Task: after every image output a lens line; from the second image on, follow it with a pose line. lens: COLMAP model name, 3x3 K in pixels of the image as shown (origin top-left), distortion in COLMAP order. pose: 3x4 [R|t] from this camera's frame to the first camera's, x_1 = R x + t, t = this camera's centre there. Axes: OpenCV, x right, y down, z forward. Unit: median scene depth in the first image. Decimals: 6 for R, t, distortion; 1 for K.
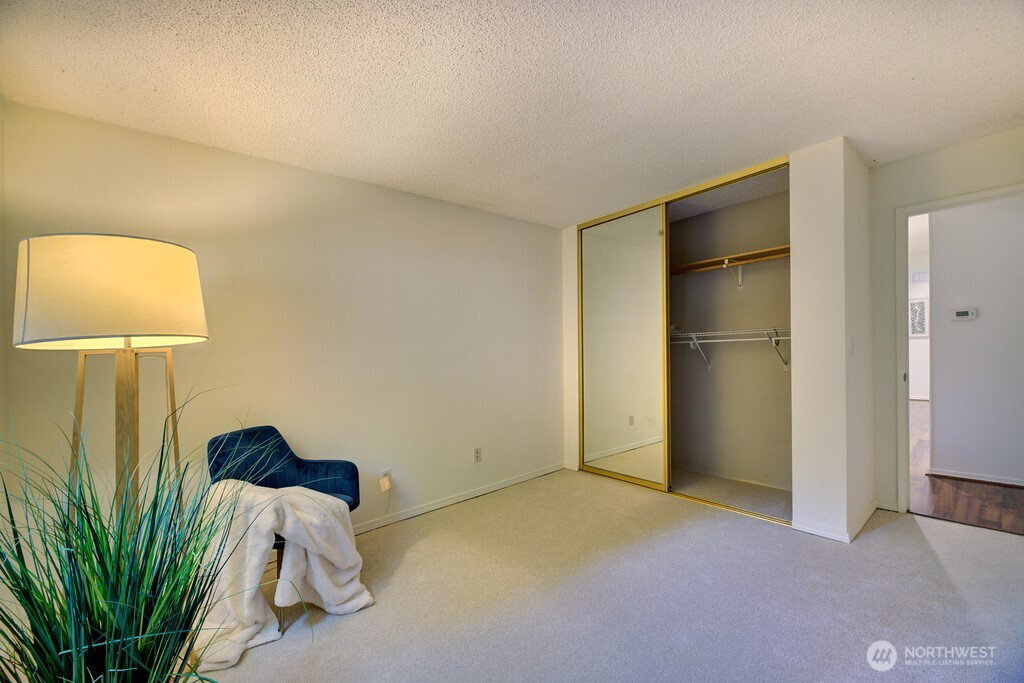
lens RADIAL K [[413.7, 0, 514.1], [0, 413.7, 334.6], [0, 0, 1]] dist [0.001687, -0.003191]
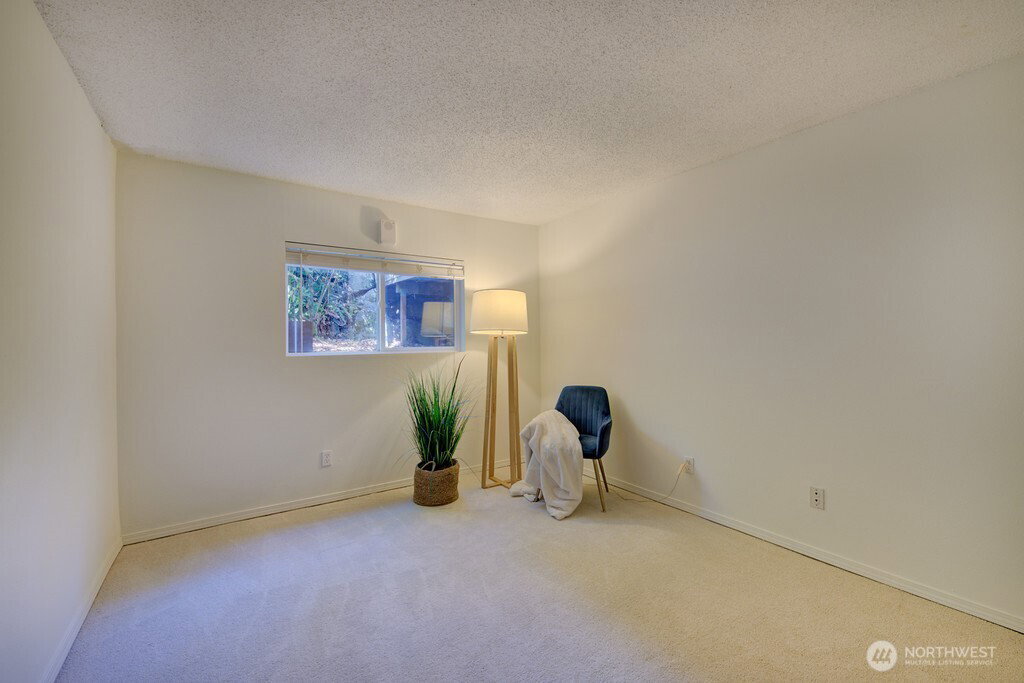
lens RADIAL K [[418.2, 0, 512.0], [0, 418.2, 341.5], [0, 0, 1]] dist [-0.000521, -0.000139]
pose [[-0.112680, 0.023100, -0.993363, 0.689477], [0.034882, 0.999205, 0.019279, 0.018580], [0.993019, -0.032478, -0.113396, 0.679356]]
